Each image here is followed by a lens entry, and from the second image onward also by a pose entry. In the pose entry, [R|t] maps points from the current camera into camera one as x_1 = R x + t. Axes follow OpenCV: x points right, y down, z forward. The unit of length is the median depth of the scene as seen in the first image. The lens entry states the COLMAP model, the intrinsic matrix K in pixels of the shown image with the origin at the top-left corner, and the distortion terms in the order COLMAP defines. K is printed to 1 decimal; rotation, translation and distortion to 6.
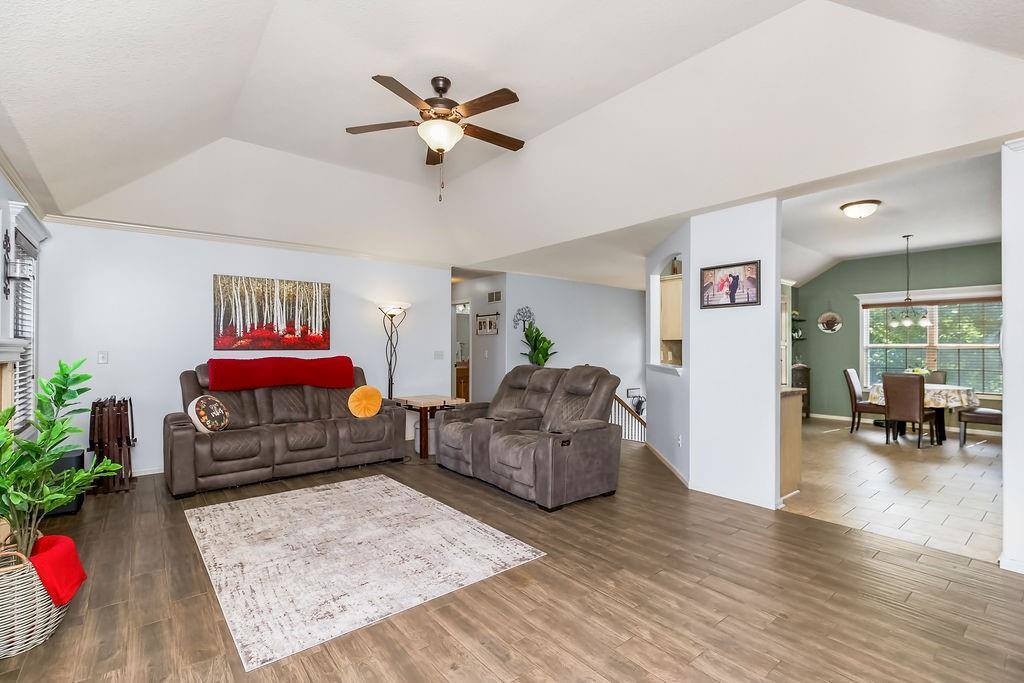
lens RADIAL K [[470.2, 0, 516.3], [0, 470.2, 337.9], [0, 0, 1]] dist [-0.023608, 0.008884]
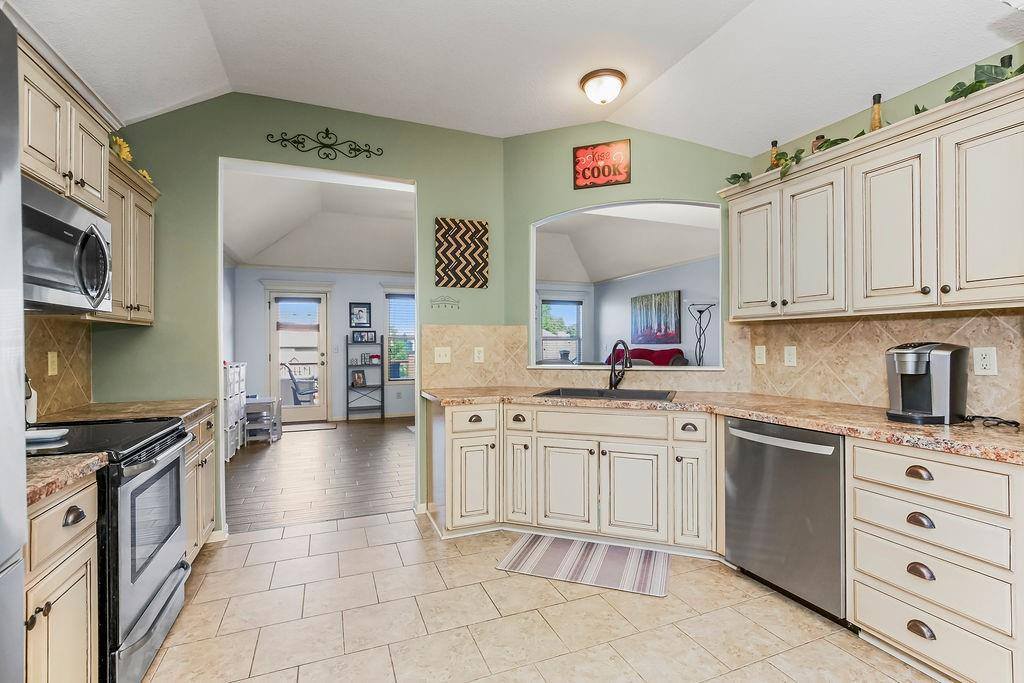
lens RADIAL K [[470.2, 0, 516.3], [0, 470.2, 337.9], [0, 0, 1]] dist [-0.023608, 0.008884]
pose [[-0.303581, -0.014709, -0.952692, 0.995008], [0.025714, 0.999390, -0.023624, 0.032005], [0.952459, -0.031670, -0.303017, 1.047633]]
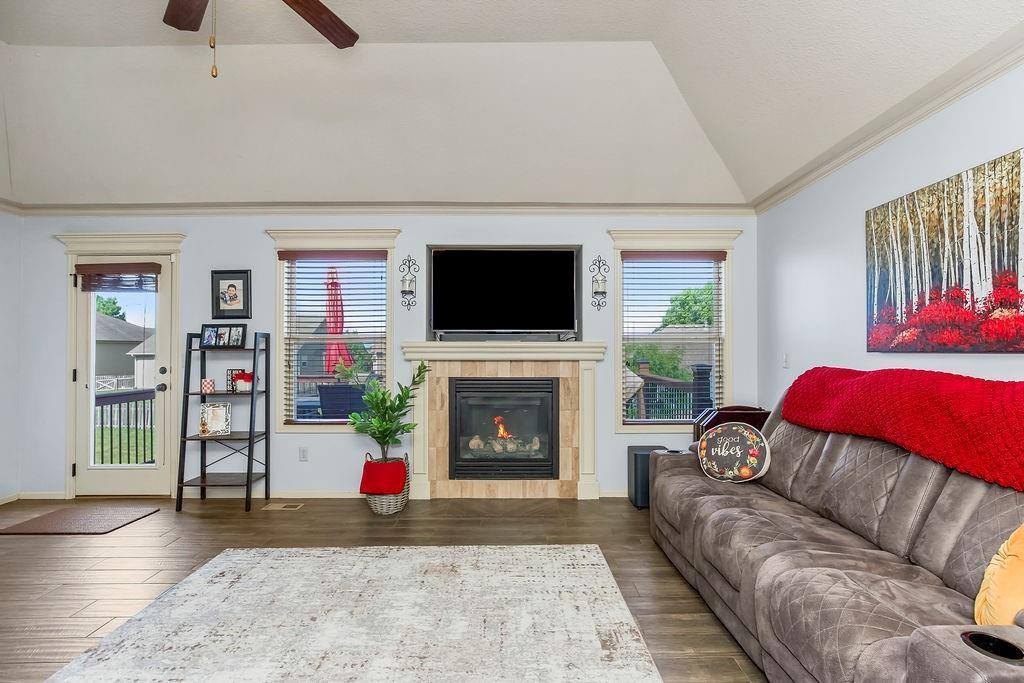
lens RADIAL K [[470.2, 0, 516.3], [0, 470.2, 337.9], [0, 0, 1]] dist [-0.023608, 0.008884]
pose [[-0.628026, -0.018097, -0.777982, 0.020808], [0.019877, 0.999030, -0.039285, 0.021927], [0.777939, -0.040136, -0.627057, 0.958934]]
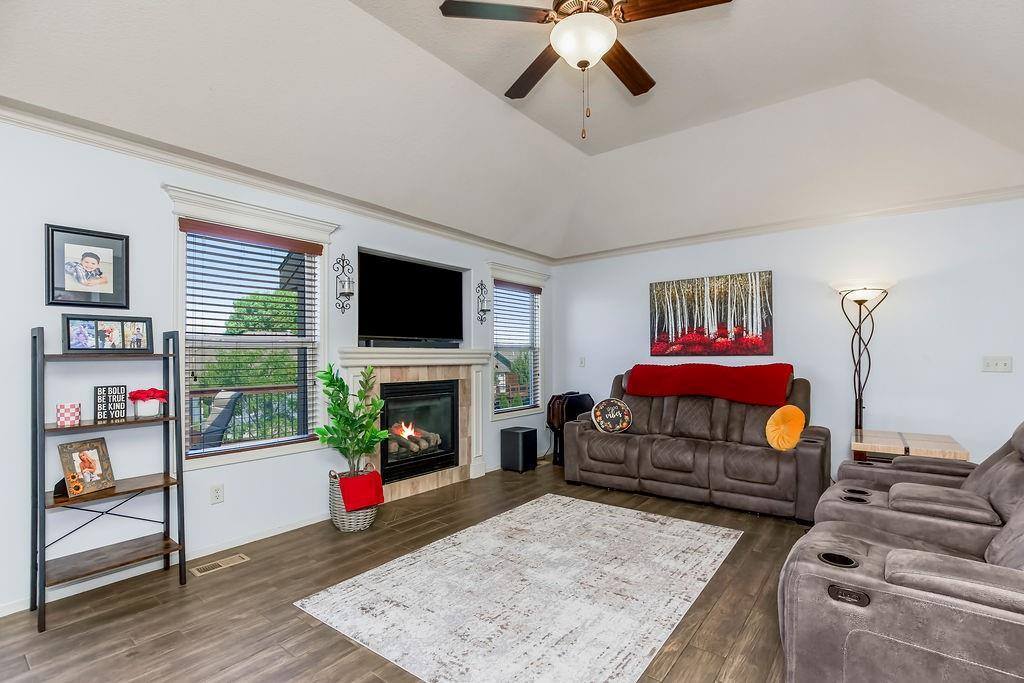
lens RADIAL K [[470.2, 0, 516.3], [0, 470.2, 337.9], [0, 0, 1]] dist [-0.023608, 0.008884]
pose [[0.225443, -0.039075, -0.973473, 0.286651], [0.028036, 0.999042, -0.033609, 0.012074], [0.973853, -0.019715, 0.226322, 0.441849]]
